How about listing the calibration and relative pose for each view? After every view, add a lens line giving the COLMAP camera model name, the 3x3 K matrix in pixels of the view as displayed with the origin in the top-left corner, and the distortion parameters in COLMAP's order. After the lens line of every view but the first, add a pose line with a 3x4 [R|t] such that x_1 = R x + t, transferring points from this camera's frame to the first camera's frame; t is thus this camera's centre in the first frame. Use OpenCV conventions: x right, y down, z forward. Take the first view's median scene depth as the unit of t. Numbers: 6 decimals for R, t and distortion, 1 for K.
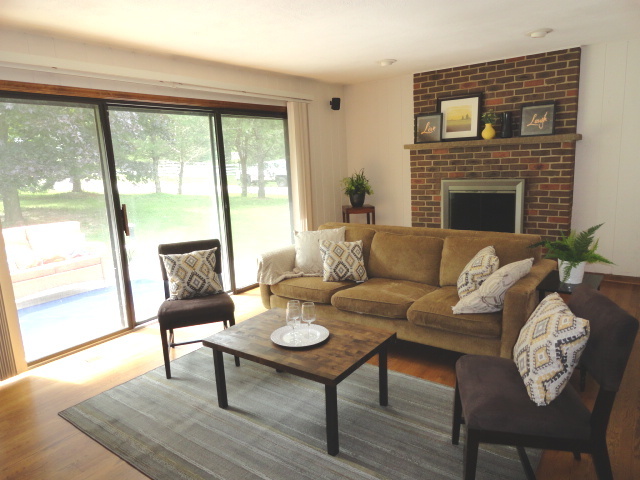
lens RADIAL K [[444.6, 0, 320.7], [0, 444.6, 241.0], [0, 0, 1]] dist [-0.004020, 0.000648]
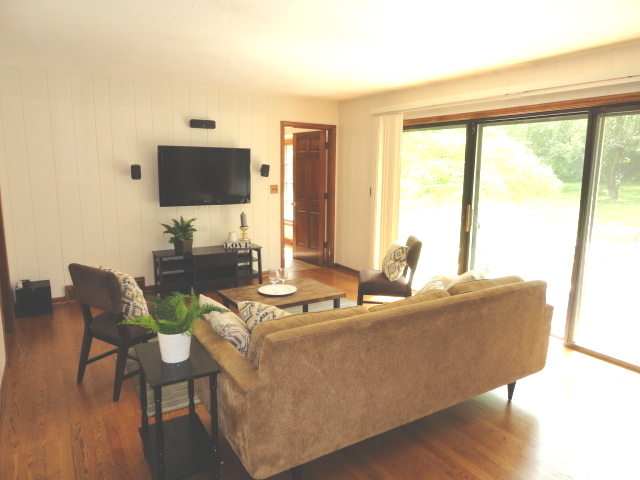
lens RADIAL K [[444.6, 0, 319.9], [0, 444.6, 239.8], [0, 0, 1]] dist [-0.004020, 0.000648]
pose [[-0.367456, 0.194119, -0.909557, 0.848342], [-0.160426, 0.950086, 0.267580, -0.259014], [0.916100, 0.244241, -0.317973, 1.067979]]
